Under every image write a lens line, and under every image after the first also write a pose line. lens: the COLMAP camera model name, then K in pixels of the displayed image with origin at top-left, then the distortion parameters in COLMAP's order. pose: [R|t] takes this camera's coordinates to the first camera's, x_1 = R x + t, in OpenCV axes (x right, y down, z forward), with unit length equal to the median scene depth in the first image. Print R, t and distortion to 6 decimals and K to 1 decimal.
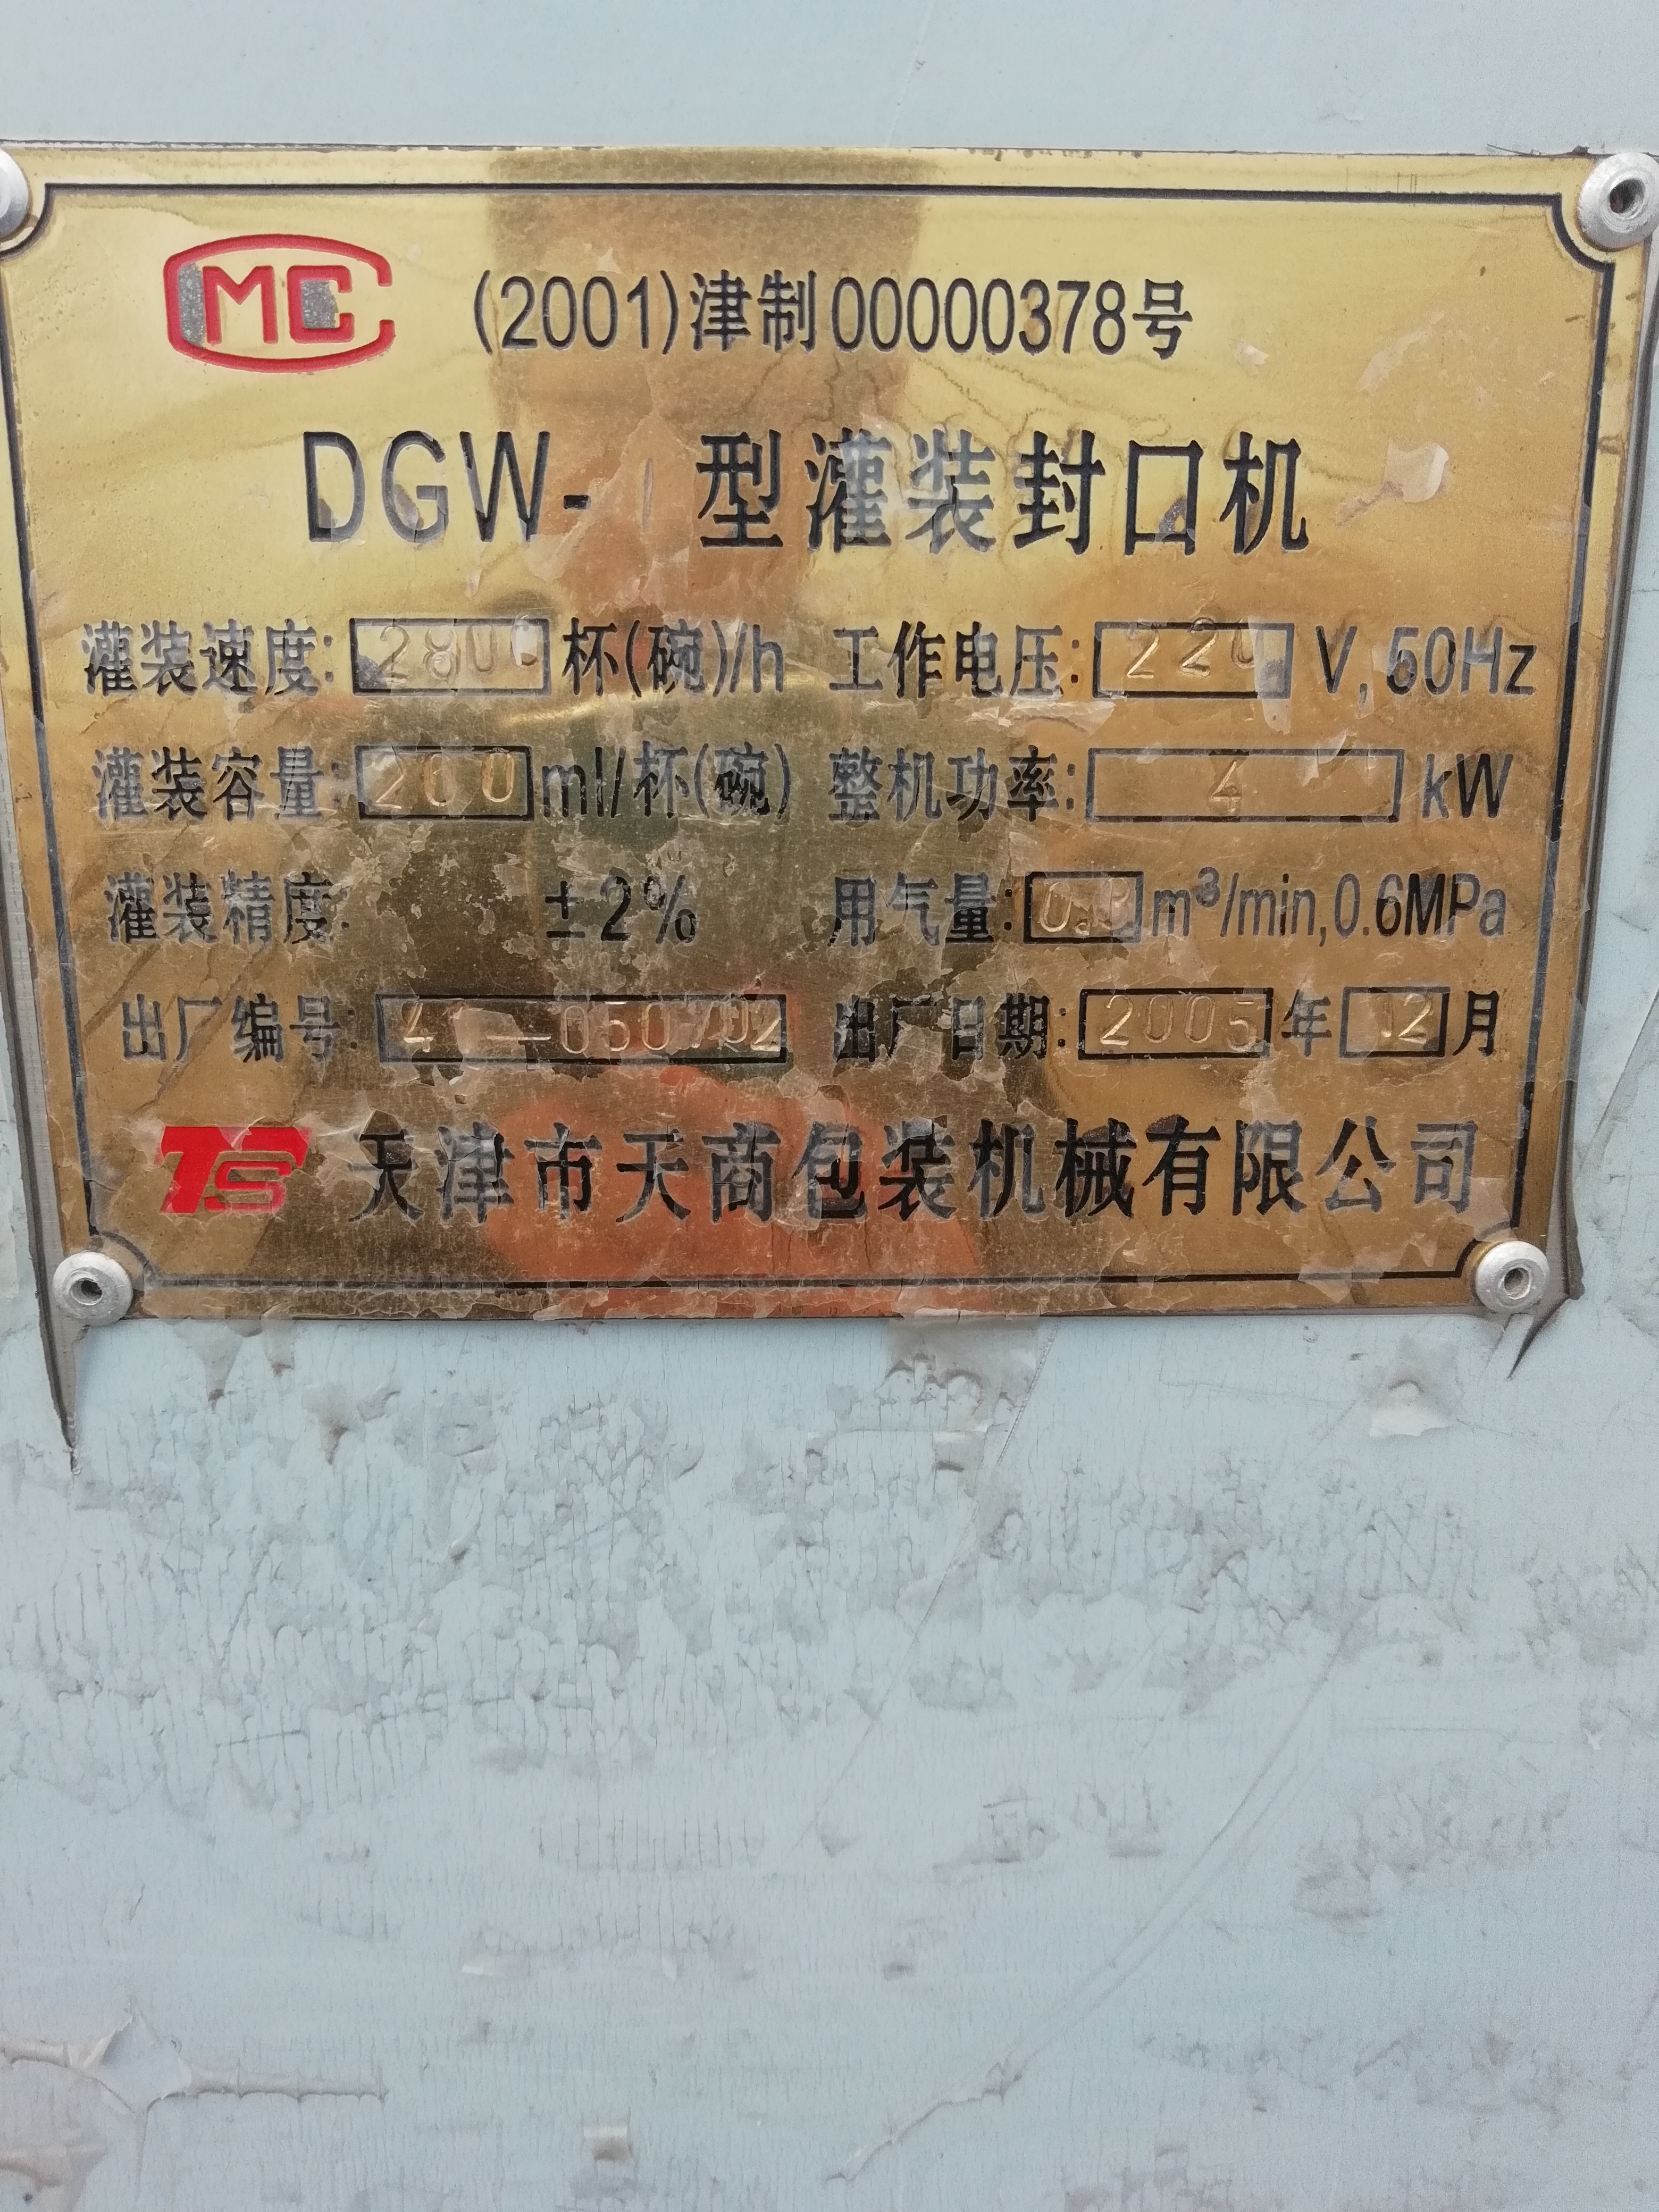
lens RADIAL K [[1669.4, 0, 829.5], [0, 1669.4, 1106.0], [0, 0, 1]] dist [-0.001346, -0.006389]
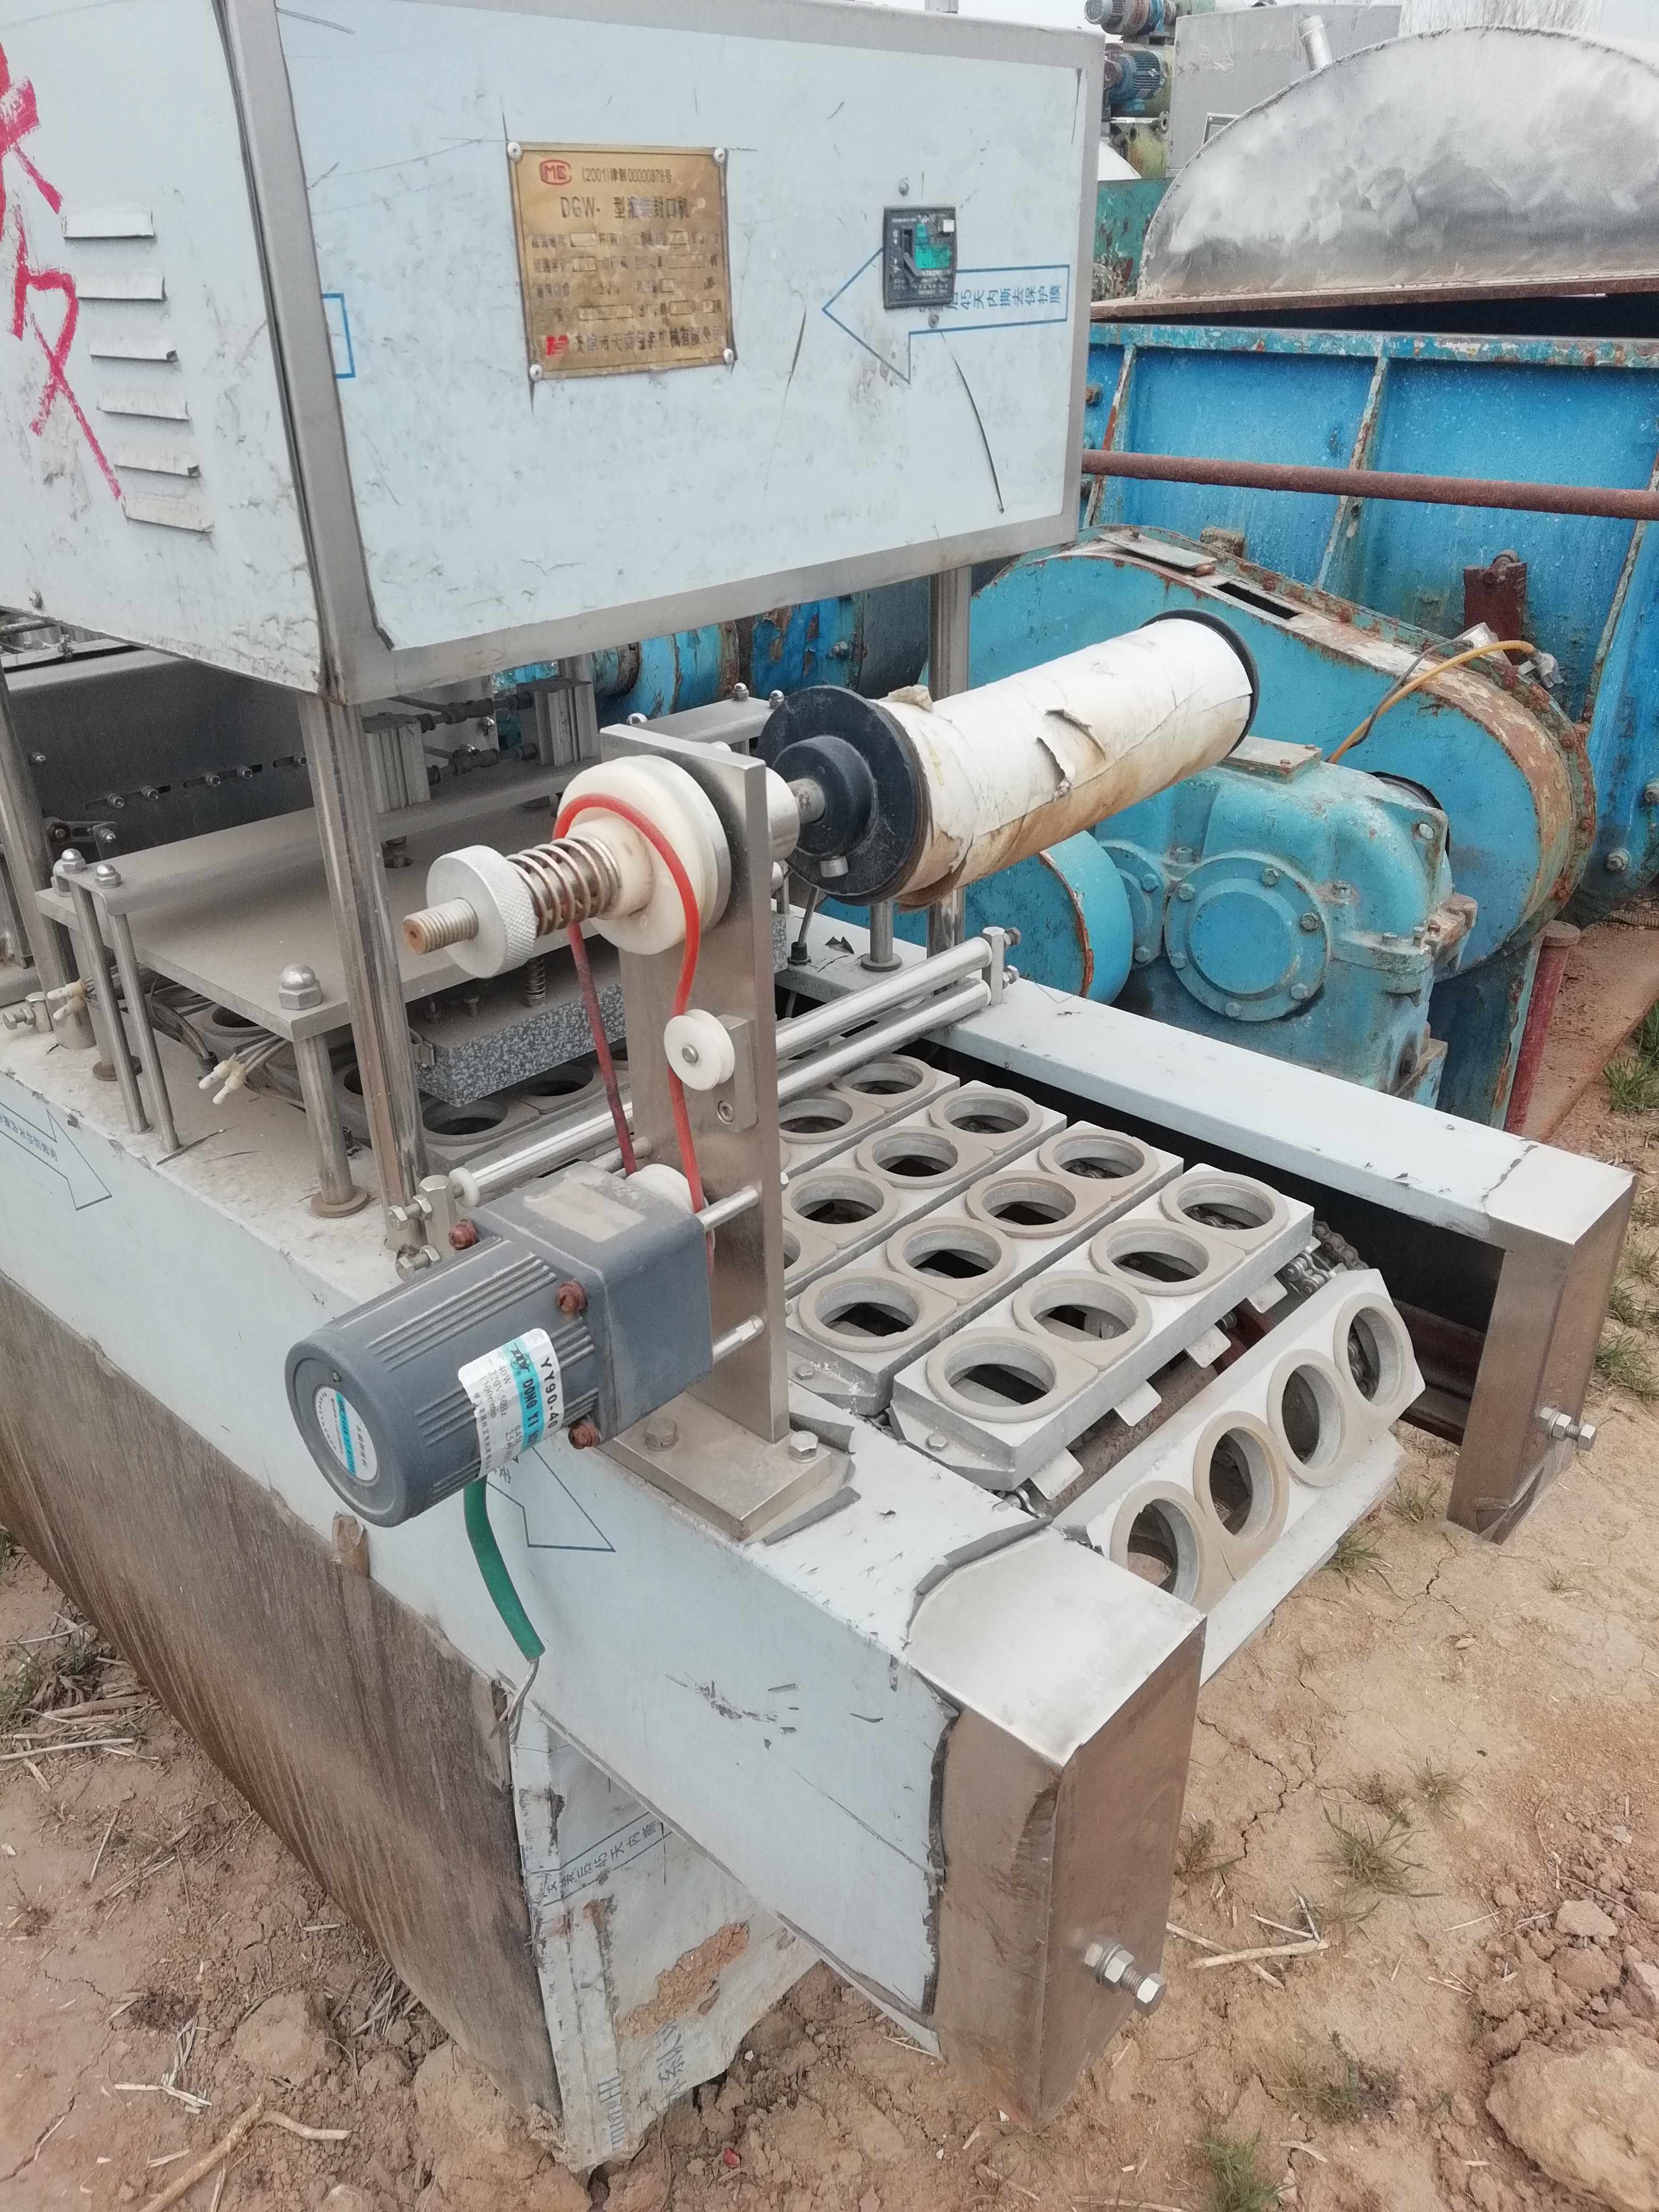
lens RADIAL K [[1646.0, 0, 831.1], [0, 1646.0, 1089.5], [0, 0, 1]] dist [0.043569, -0.045235]
pose [[0.676945, -0.349563, 0.647728, -4.019263], [0.191254, 0.933336, 0.303818, 0.812282], [-0.710751, -0.081787, 0.698673, -3.512112]]
